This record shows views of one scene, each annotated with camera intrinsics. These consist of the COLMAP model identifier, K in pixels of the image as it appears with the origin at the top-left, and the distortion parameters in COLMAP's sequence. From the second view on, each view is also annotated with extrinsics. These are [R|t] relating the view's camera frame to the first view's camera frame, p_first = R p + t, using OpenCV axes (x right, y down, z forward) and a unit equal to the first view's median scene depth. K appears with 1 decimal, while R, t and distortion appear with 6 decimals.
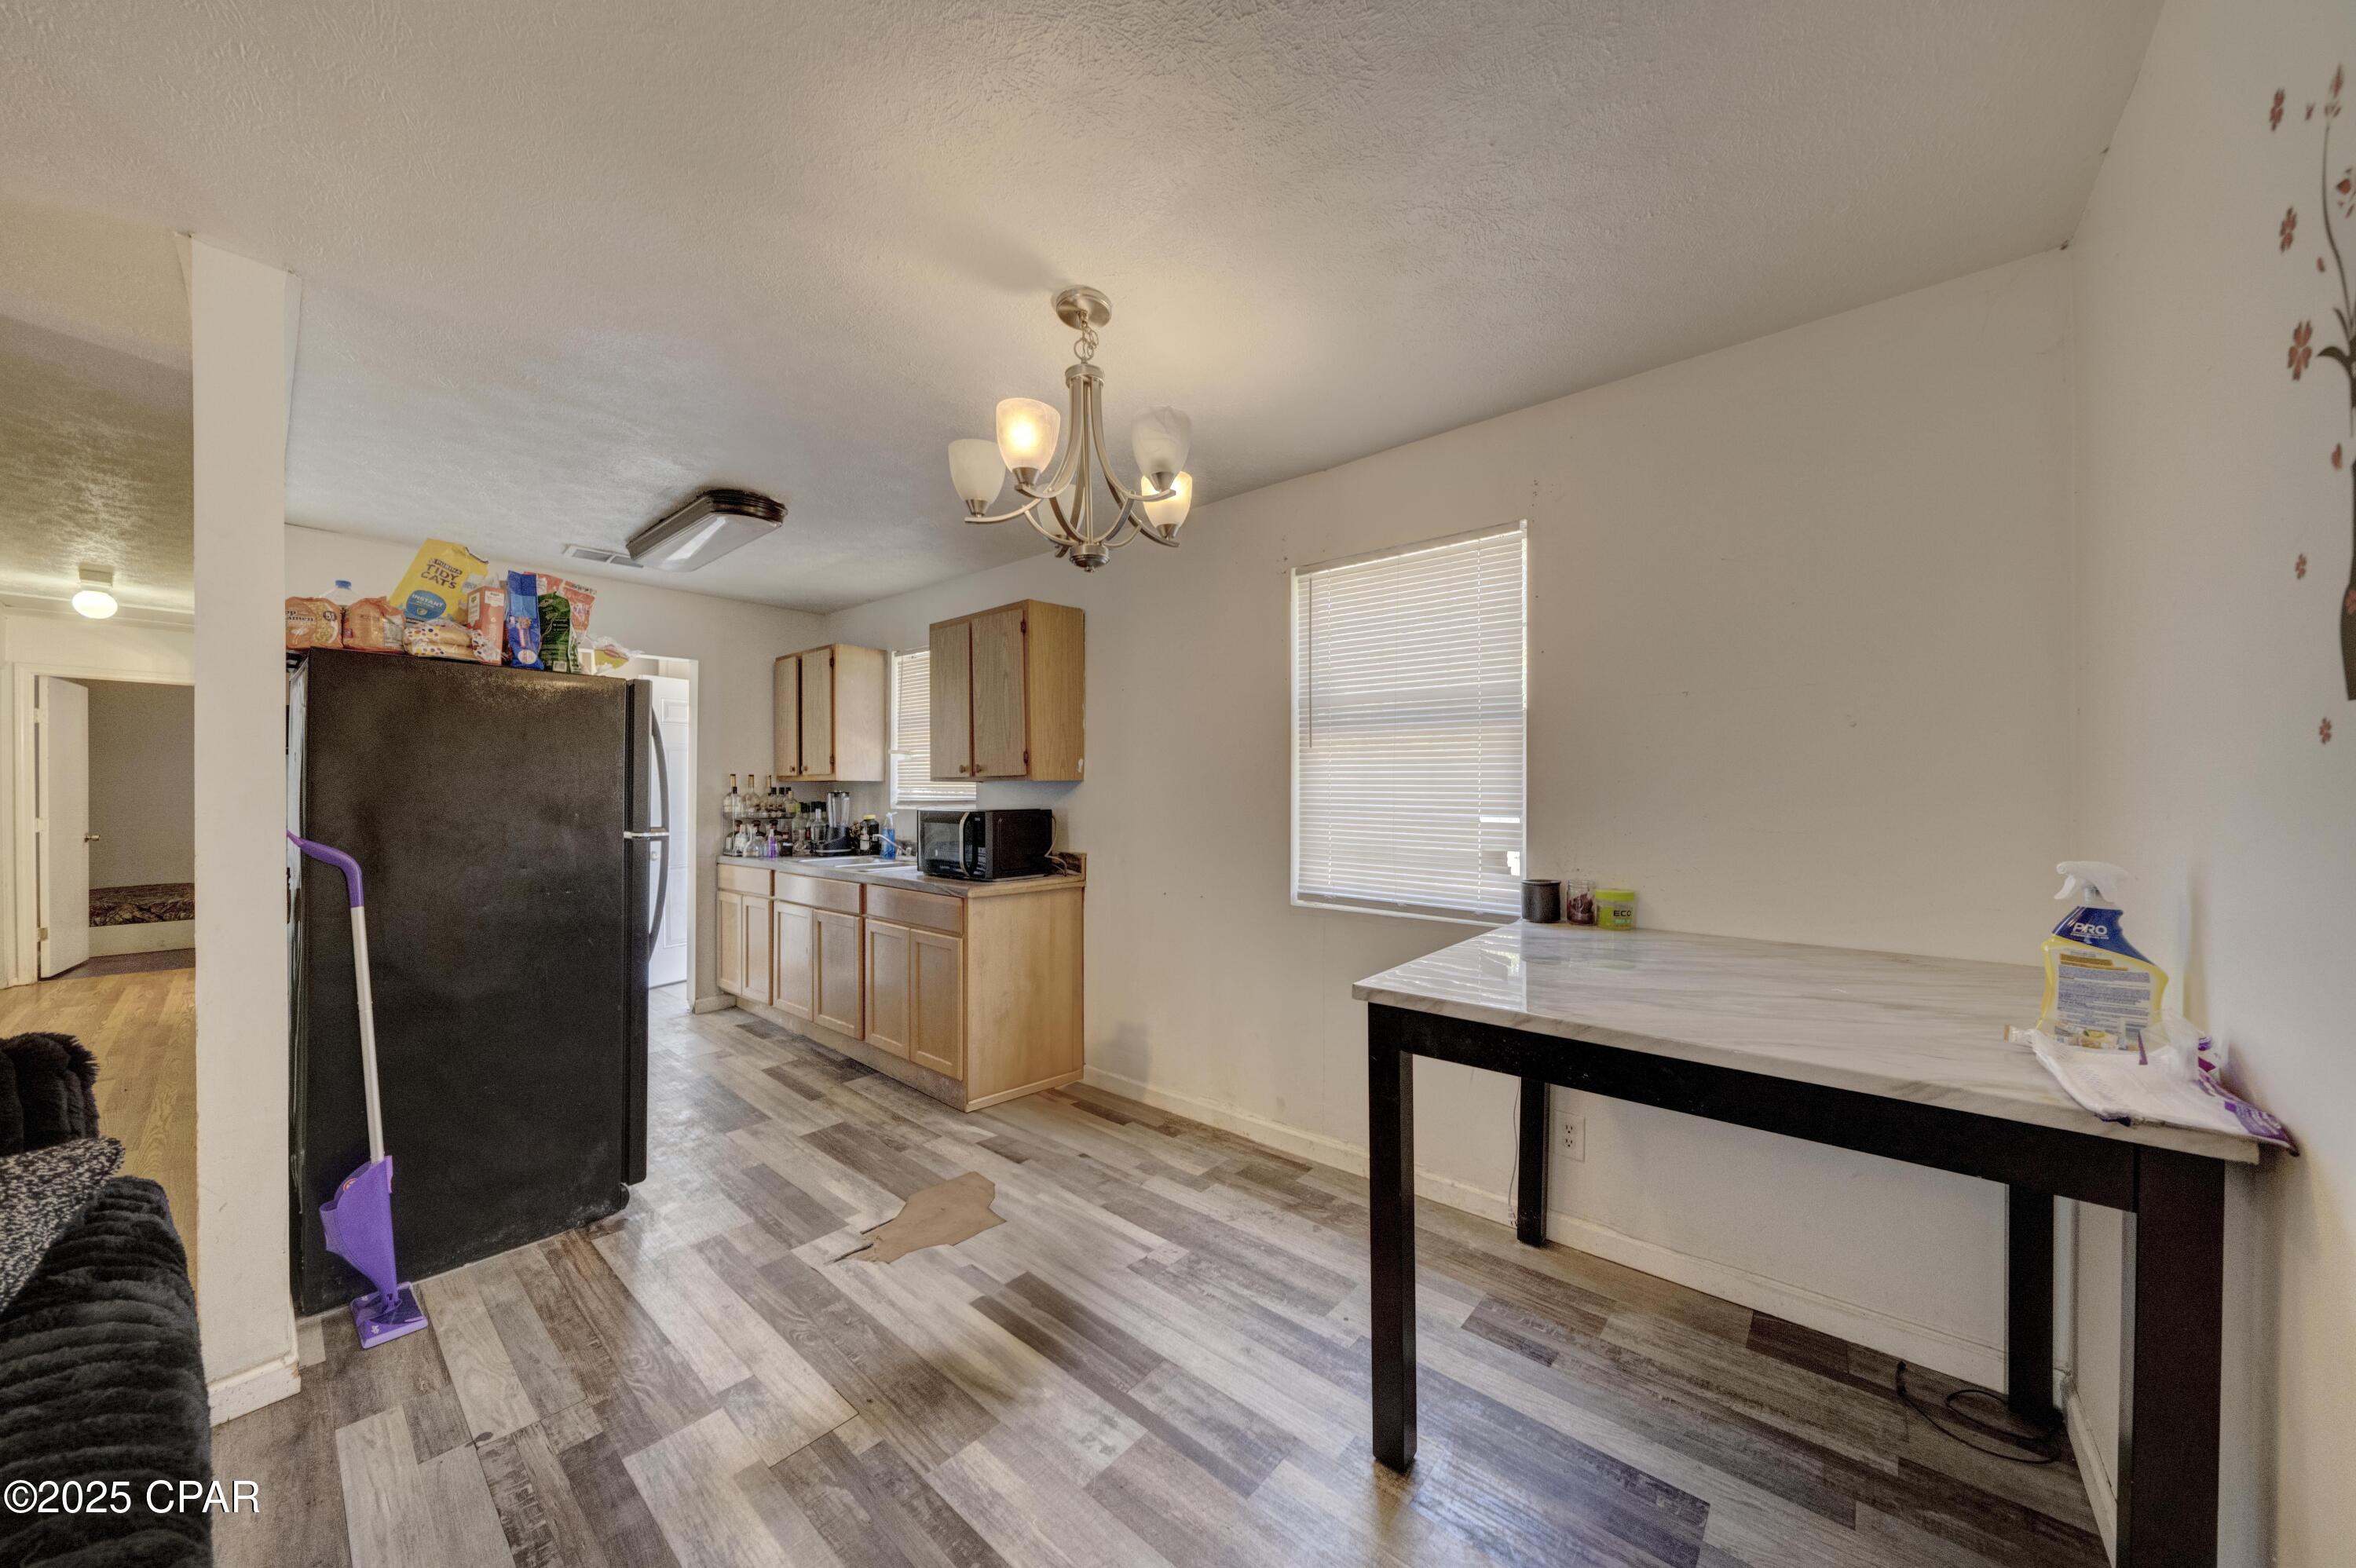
lens RADIAL K [[825.0, 0, 1179.7], [0, 825.0, 796.1], [0, 0, 1]] dist [-0.000018, -0.000036]
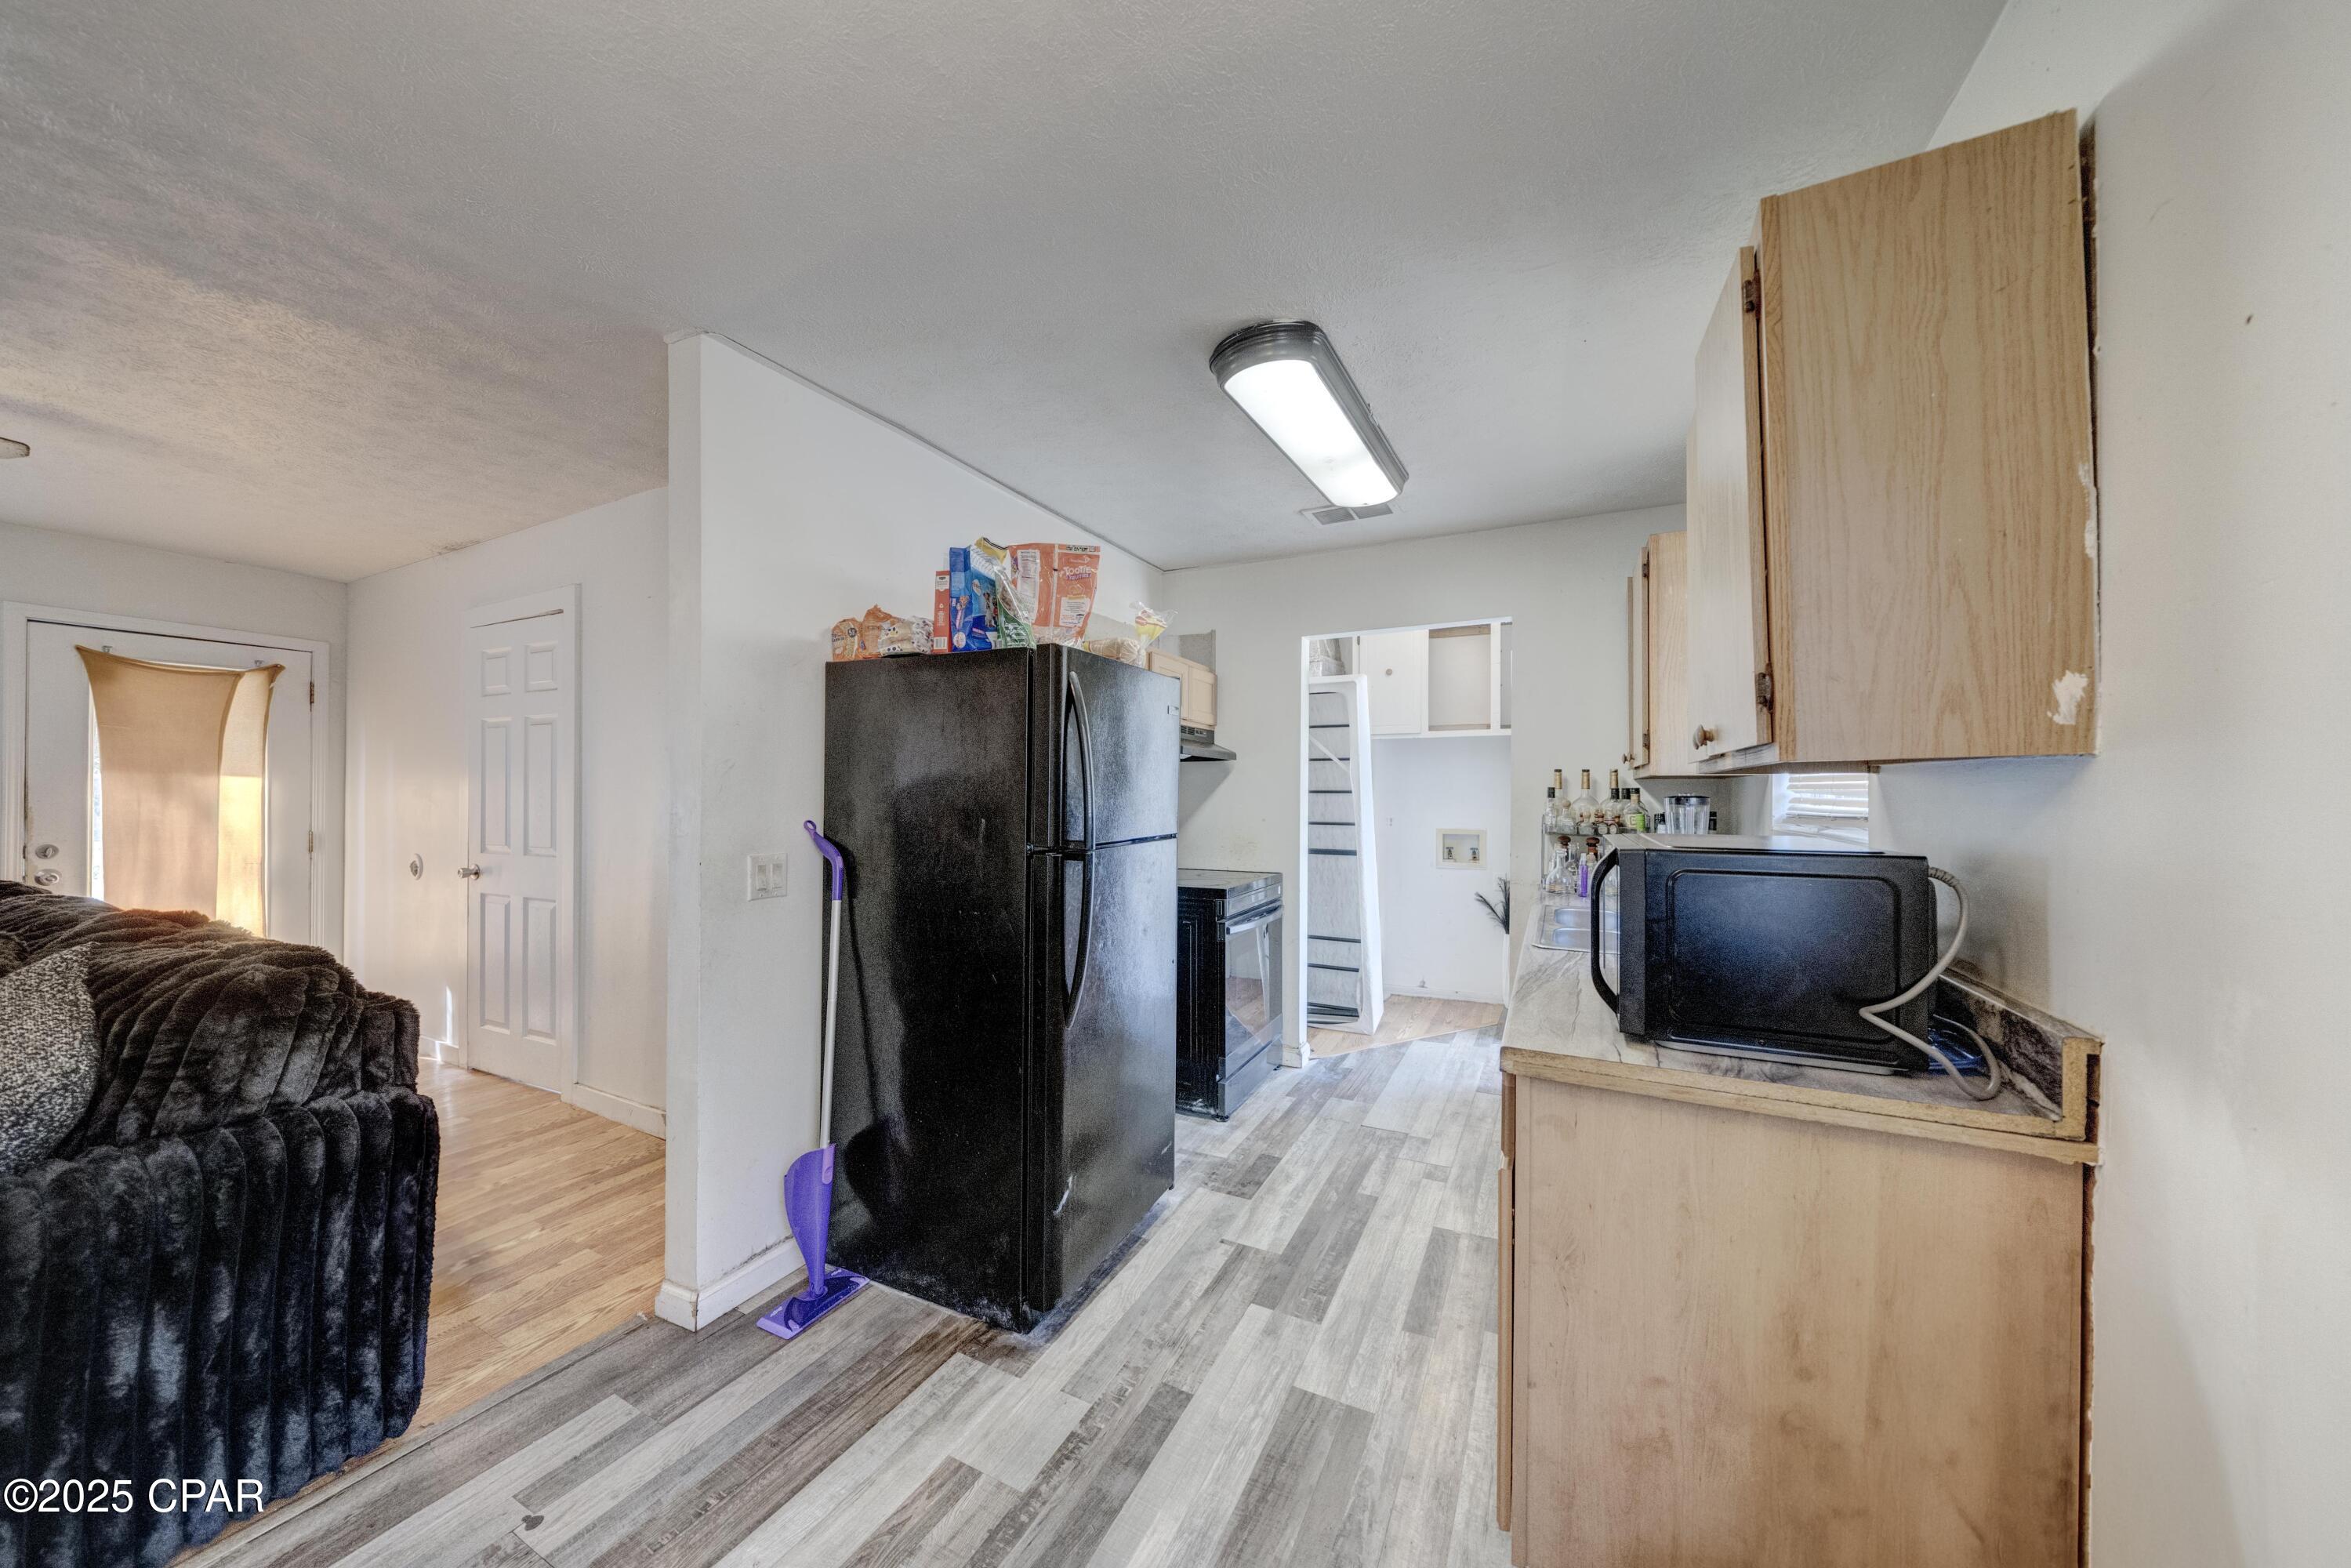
lens RADIAL K [[823.3, 0, 1120.1], [0, 823.3, 790.3], [0, 0, 1]] dist [-0.000018, -0.000036]
pose [[0.217720, -0.001978, -0.976009, 0.113692], [-0.008735, 0.999954, -0.003975, -0.007162], [0.975972, 0.009391, 0.217693, 1.049843]]
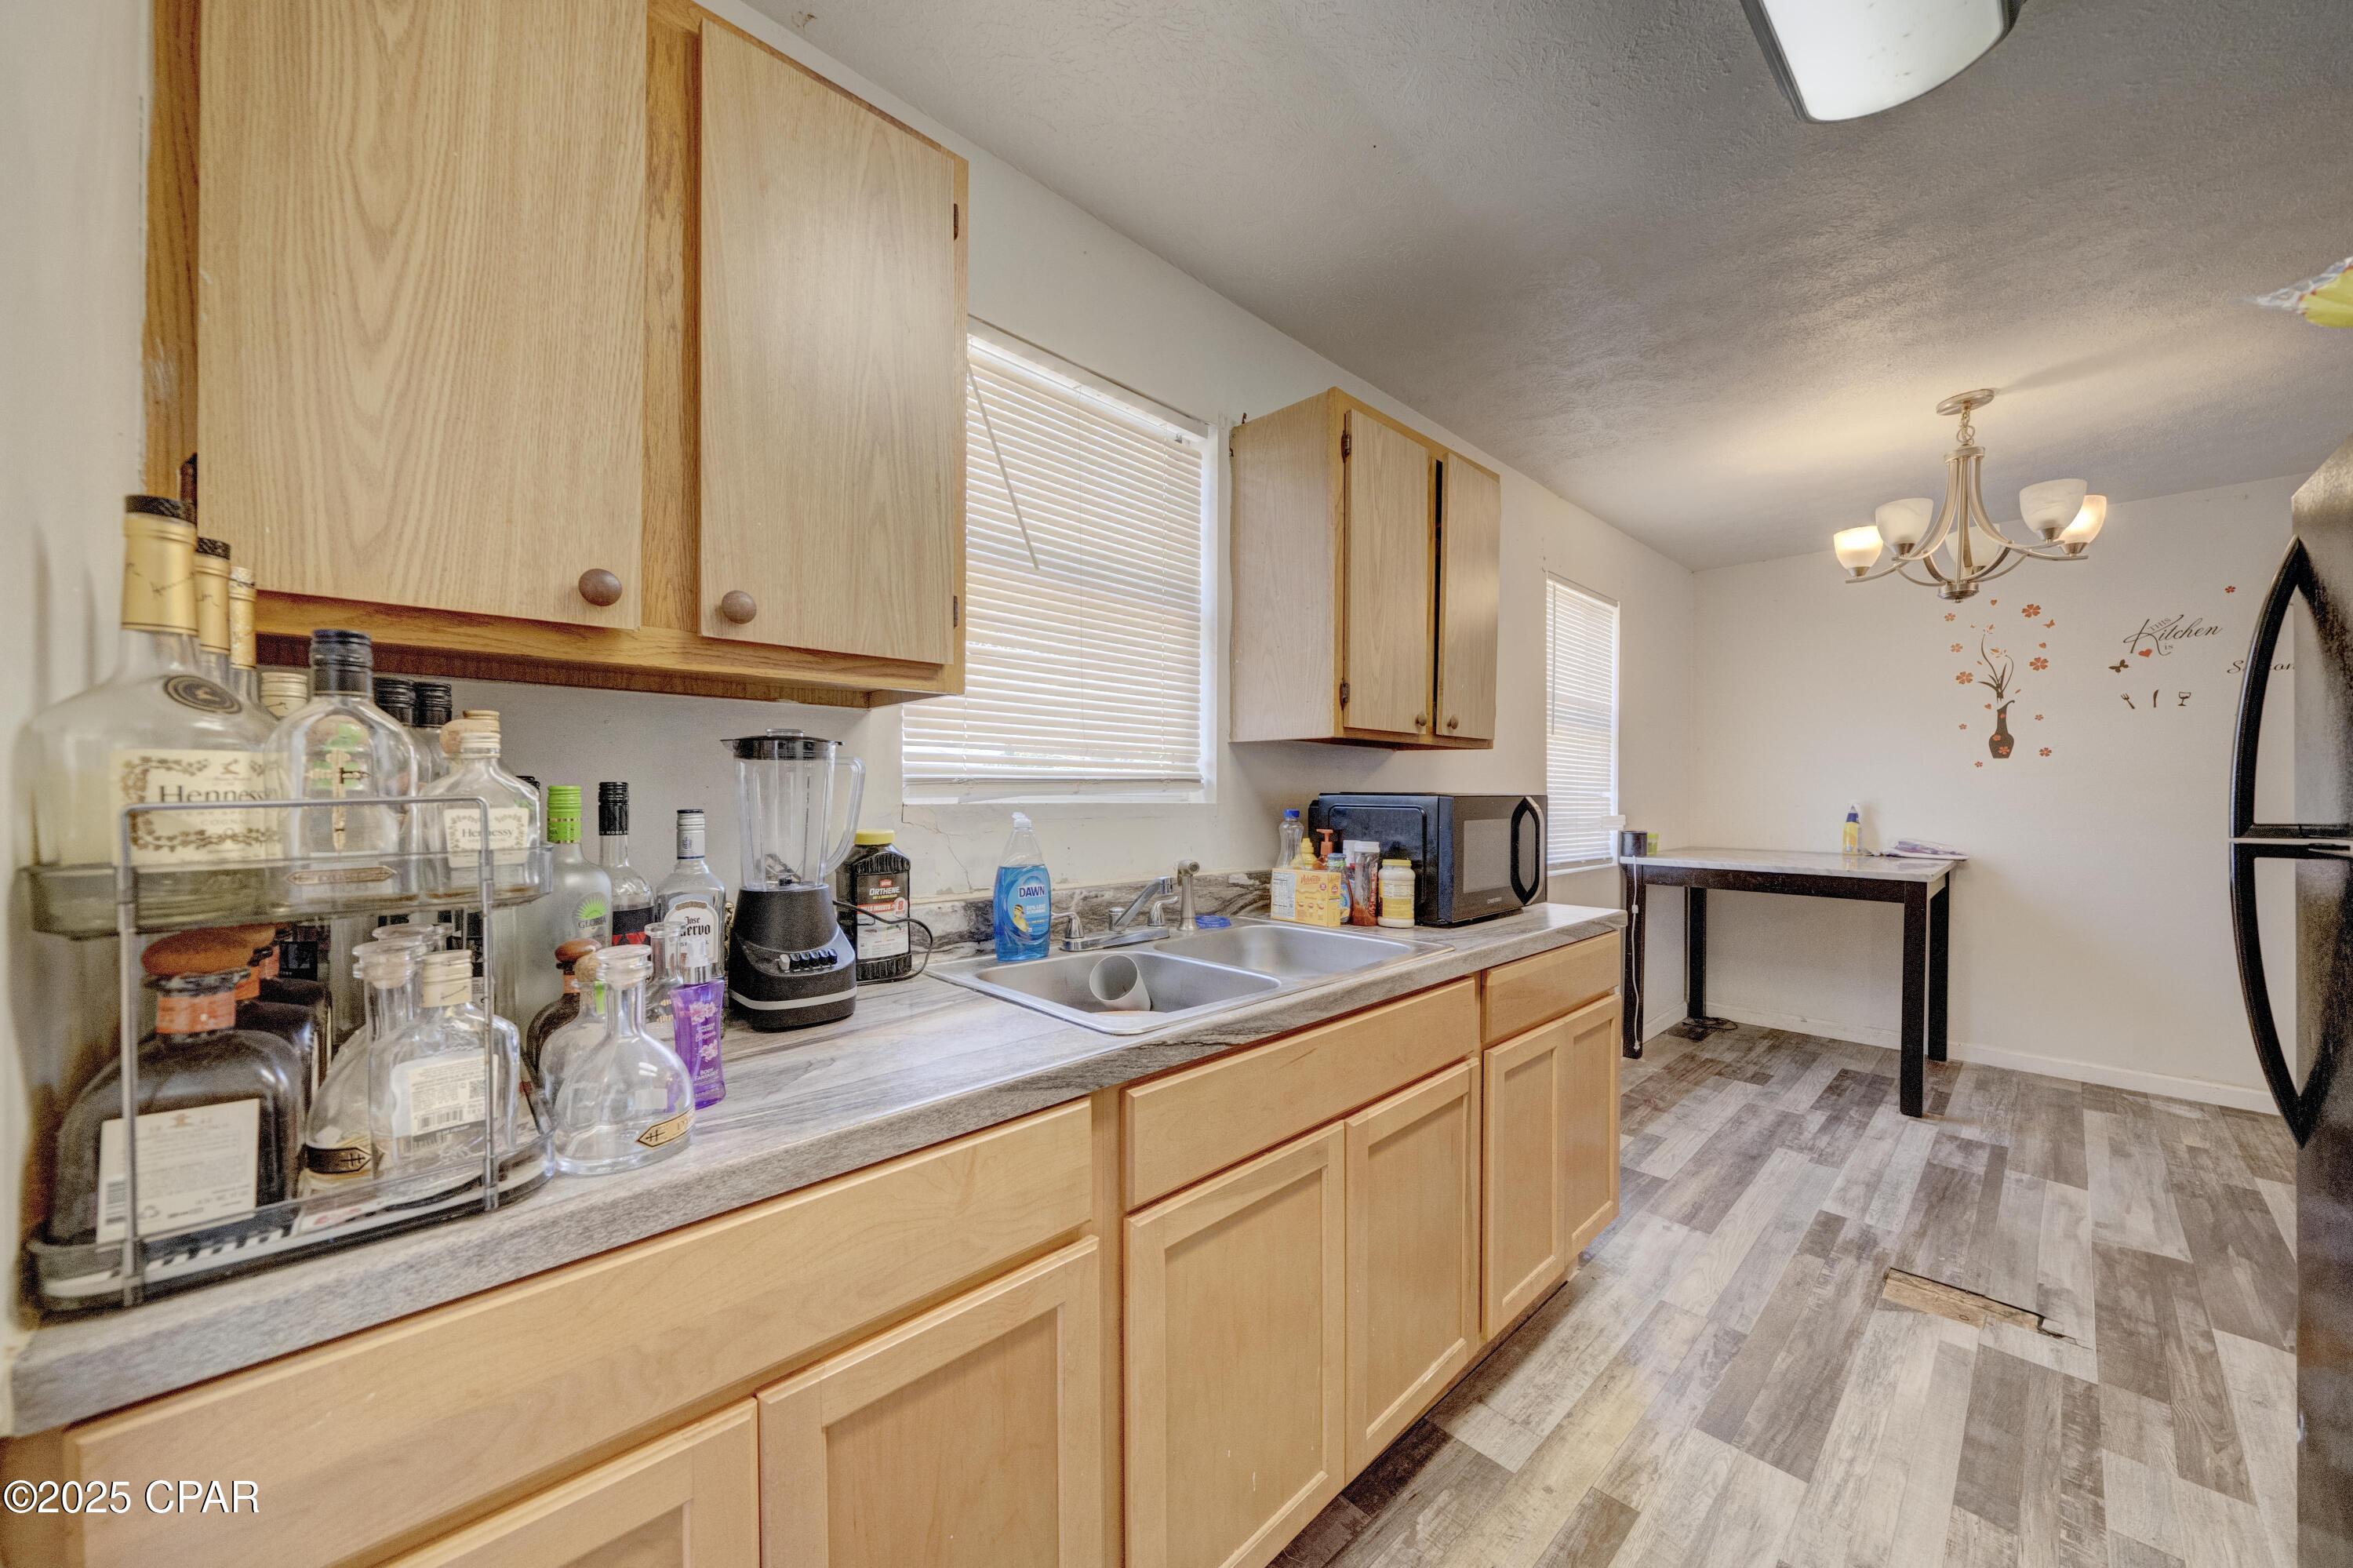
lens RADIAL K [[858.2, 0, 1168.4], [0, 858.2, 794.3], [0, 0, 1]] dist [0.001157, 0.000089]
pose [[0.082604, -0.000038, 0.996582, -1.363439], [-0.000598, 1.000000, 0.000088, 0.034530], [-0.996582, -0.000603, 0.082604, 1.847442]]
